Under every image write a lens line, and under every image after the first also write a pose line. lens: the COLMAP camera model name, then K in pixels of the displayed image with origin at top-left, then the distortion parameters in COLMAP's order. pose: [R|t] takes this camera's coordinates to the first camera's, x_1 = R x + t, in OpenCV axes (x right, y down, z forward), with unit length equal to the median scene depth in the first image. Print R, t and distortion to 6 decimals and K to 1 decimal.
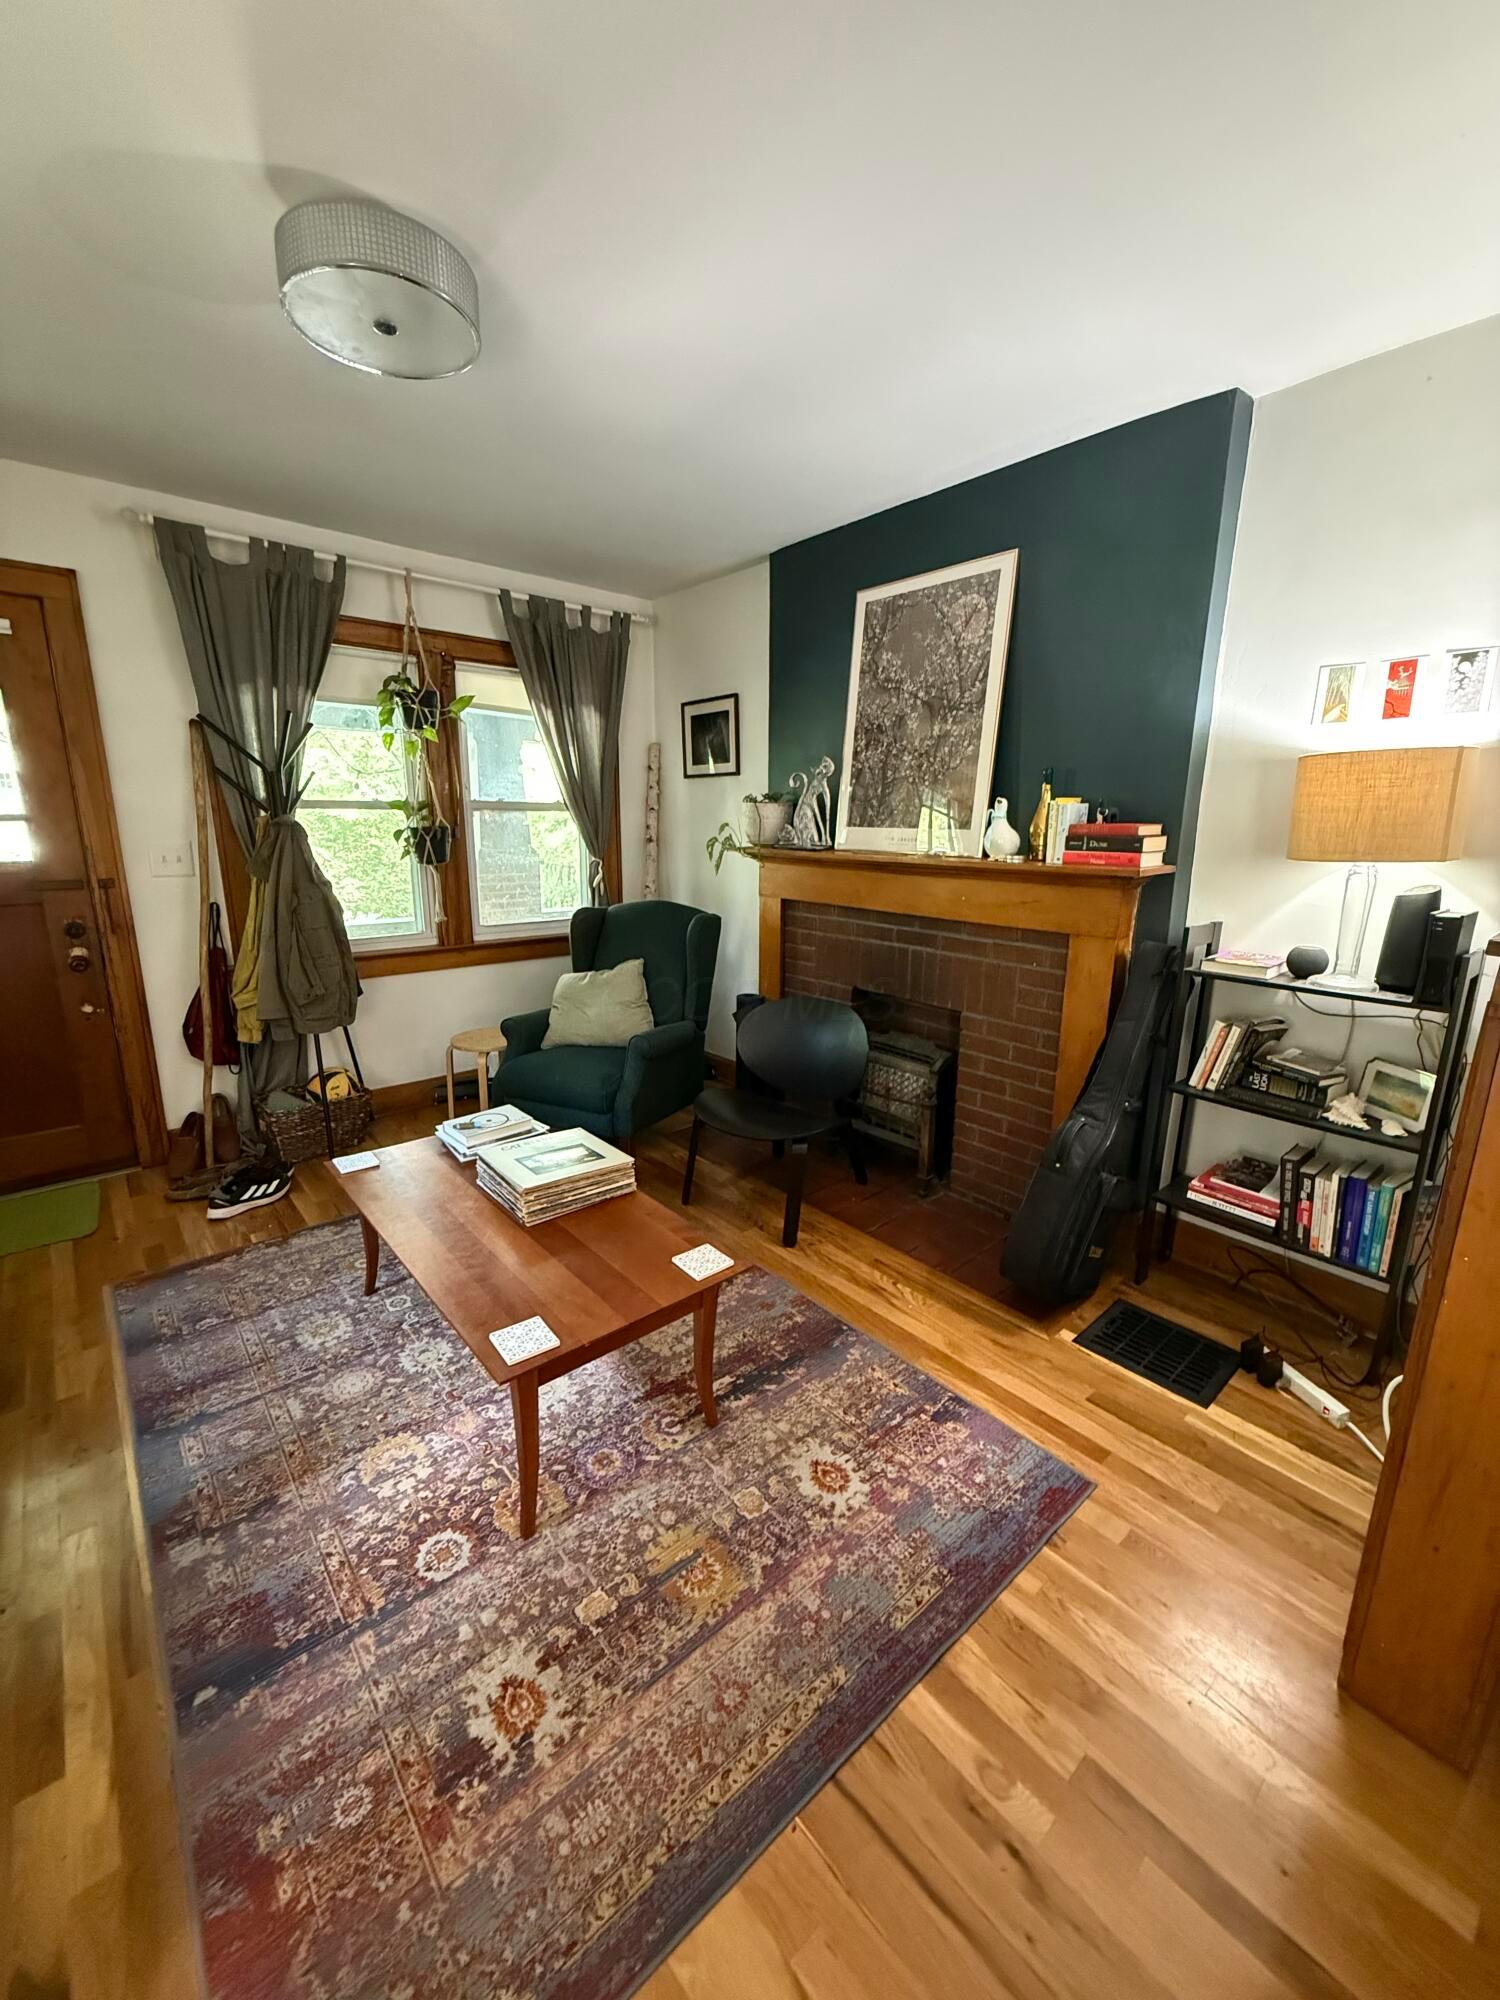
lens RADIAL K [[803.6, 0, 747.5], [0, 803.6, 1003.1], [0, 0, 1]] dist [0.002332, -0.000038]
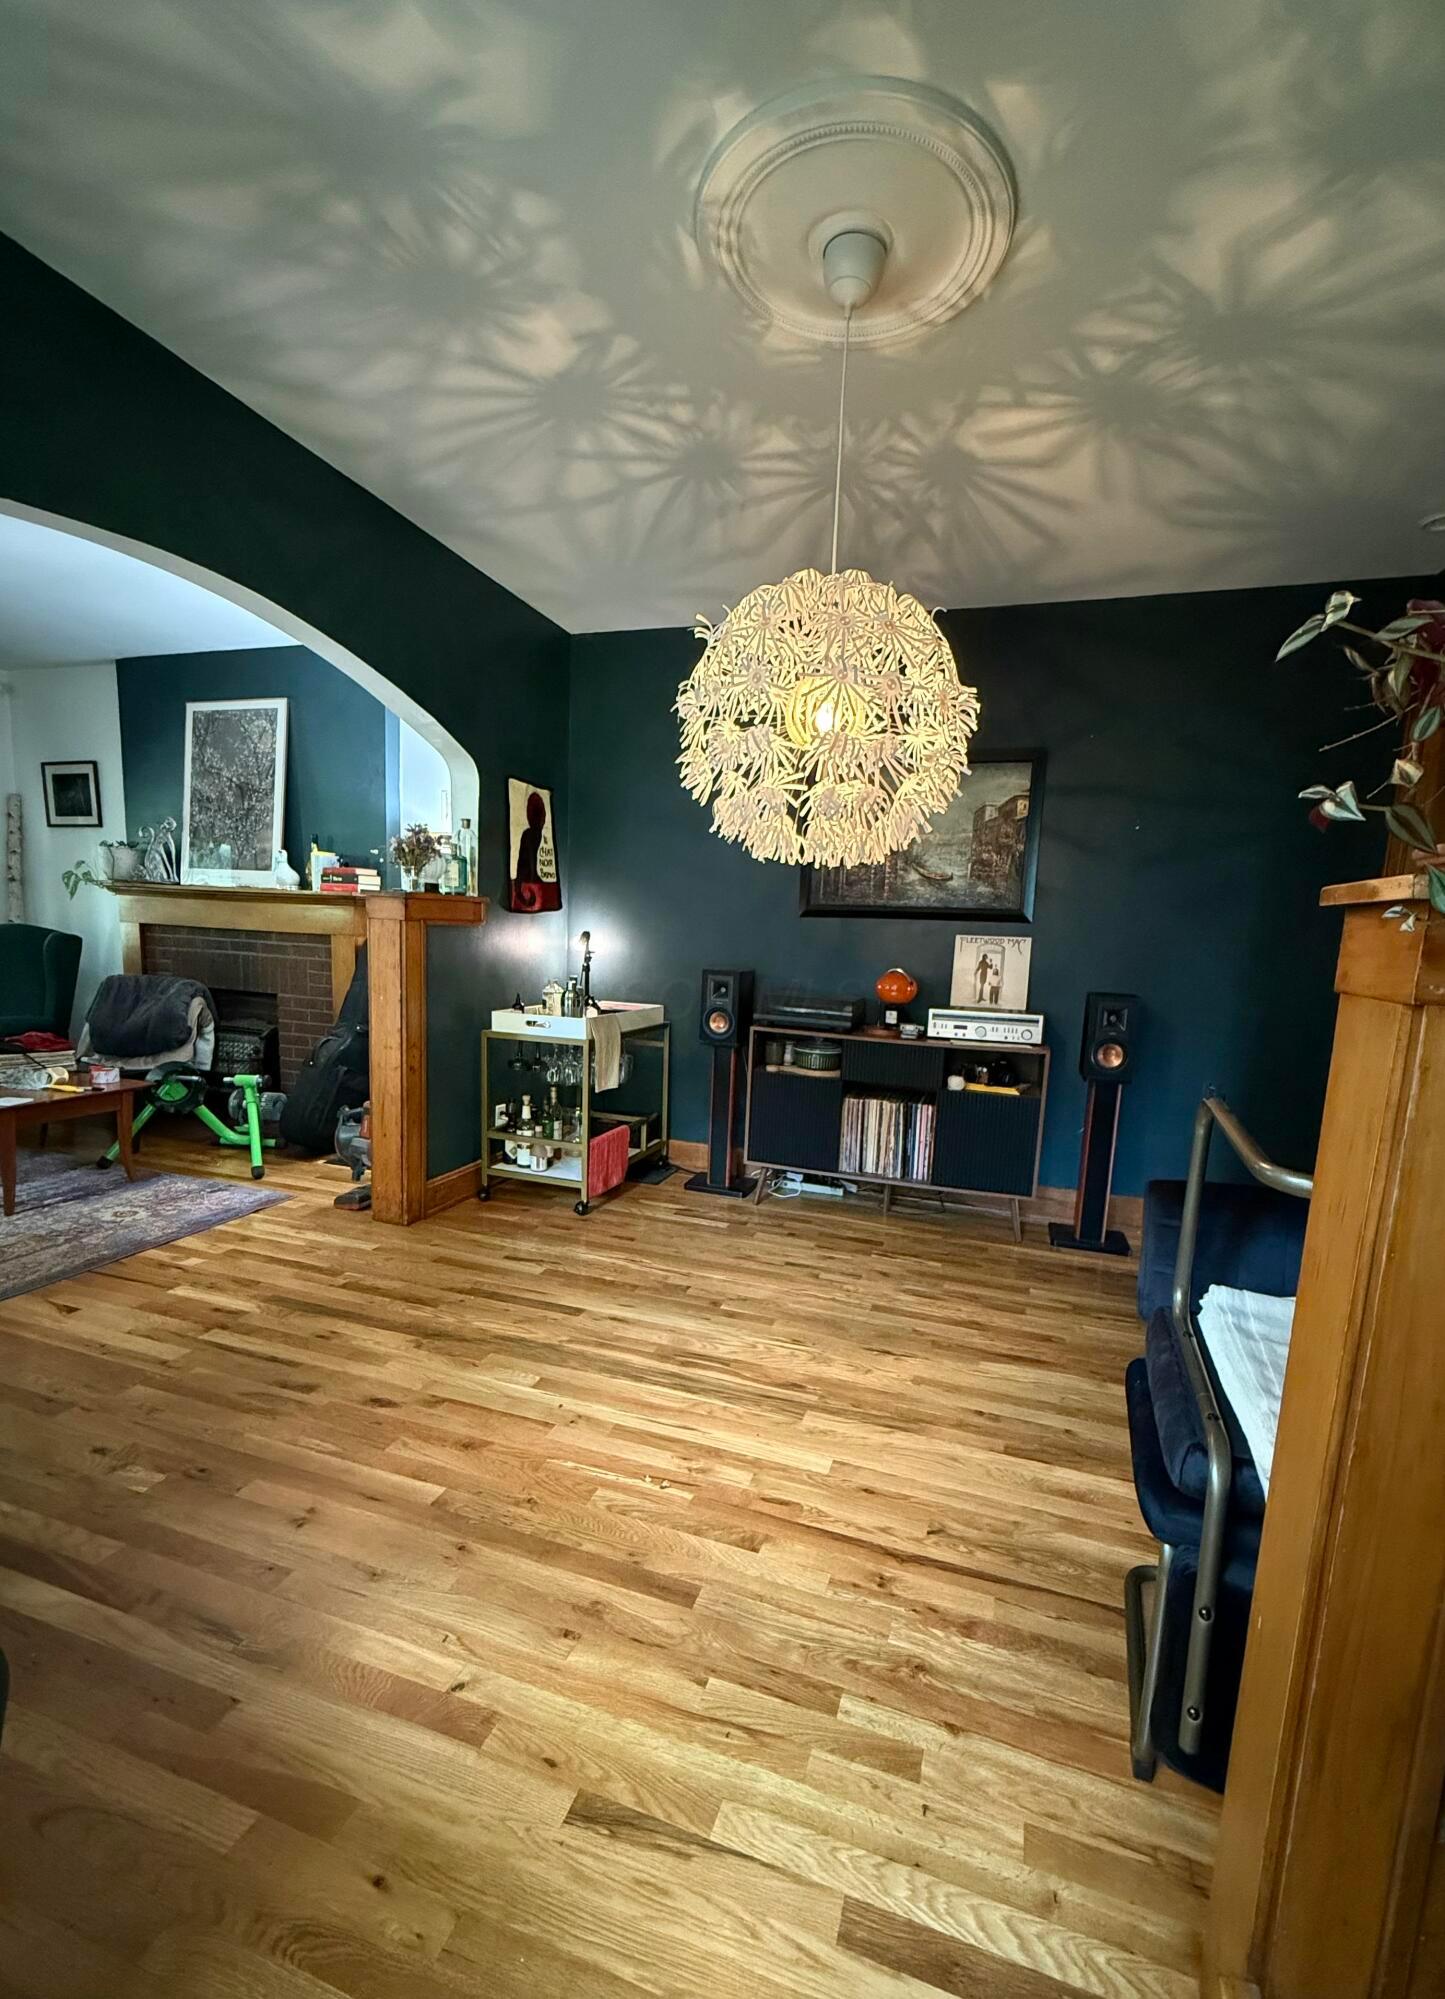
lens RADIAL K [[851.4, 0, 761.9], [0, 851.4, 1076.2], [0, 0, 1]] dist [-0.000148, -0.000088]
pose [[0.850123, -0.040735, 0.525006, 0.180024], [0.073542, 0.996417, -0.041772, 0.268401], [-0.521424, 0.074121, 0.850073, -0.722436]]
